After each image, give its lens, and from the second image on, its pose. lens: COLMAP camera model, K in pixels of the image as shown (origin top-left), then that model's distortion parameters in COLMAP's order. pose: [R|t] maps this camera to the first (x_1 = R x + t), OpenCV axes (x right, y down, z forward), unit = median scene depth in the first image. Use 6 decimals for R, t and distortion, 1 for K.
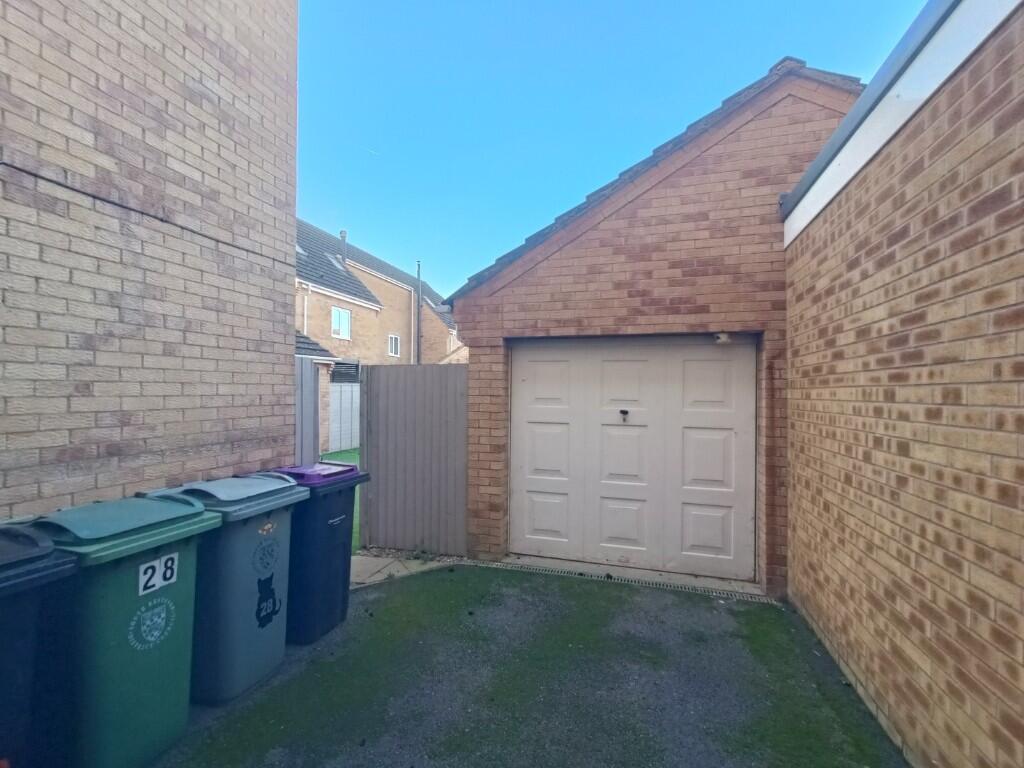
lens RADIAL K [[459.6, 0, 505.4], [0, 459.6, 388.8], [0, 0, 1]] dist [0.000738, 0.000010]
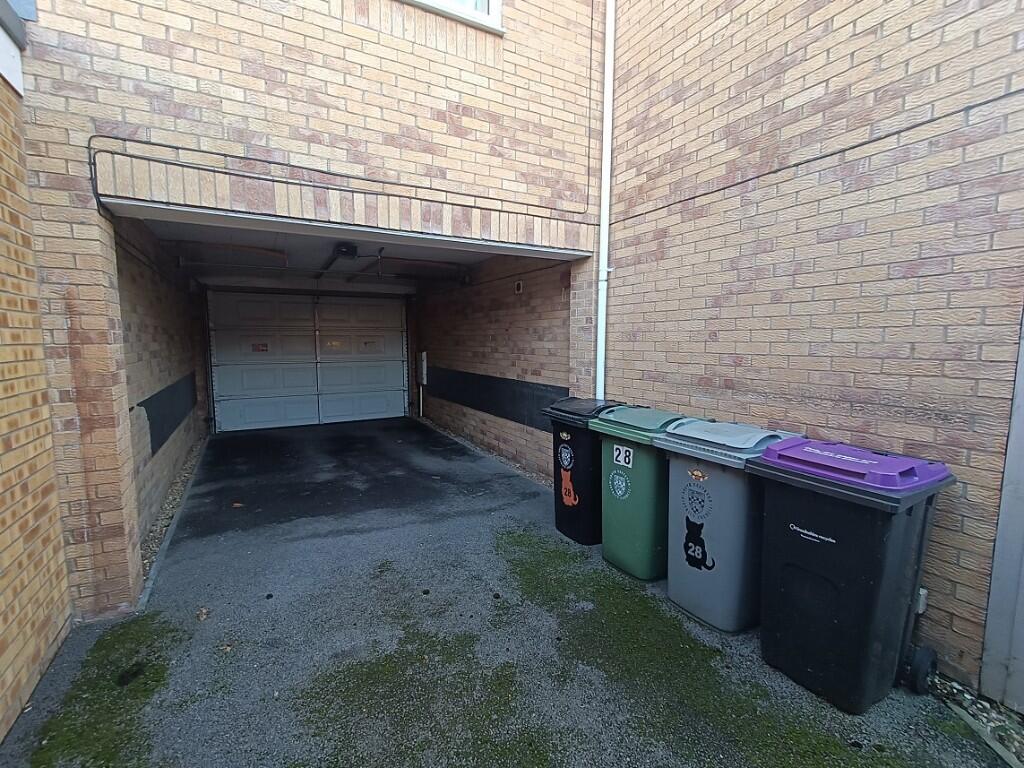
lens RADIAL K [[459.6, 0, 505.4], [0, 459.6, 388.8], [0, 0, 1]] dist [0.000738, 0.000010]
pose [[-0.697453, 0.073768, -0.712824, 0.466739], [0.002201, 0.994904, 0.100806, 0.014940], [0.716628, 0.068738, -0.694060, 1.362023]]
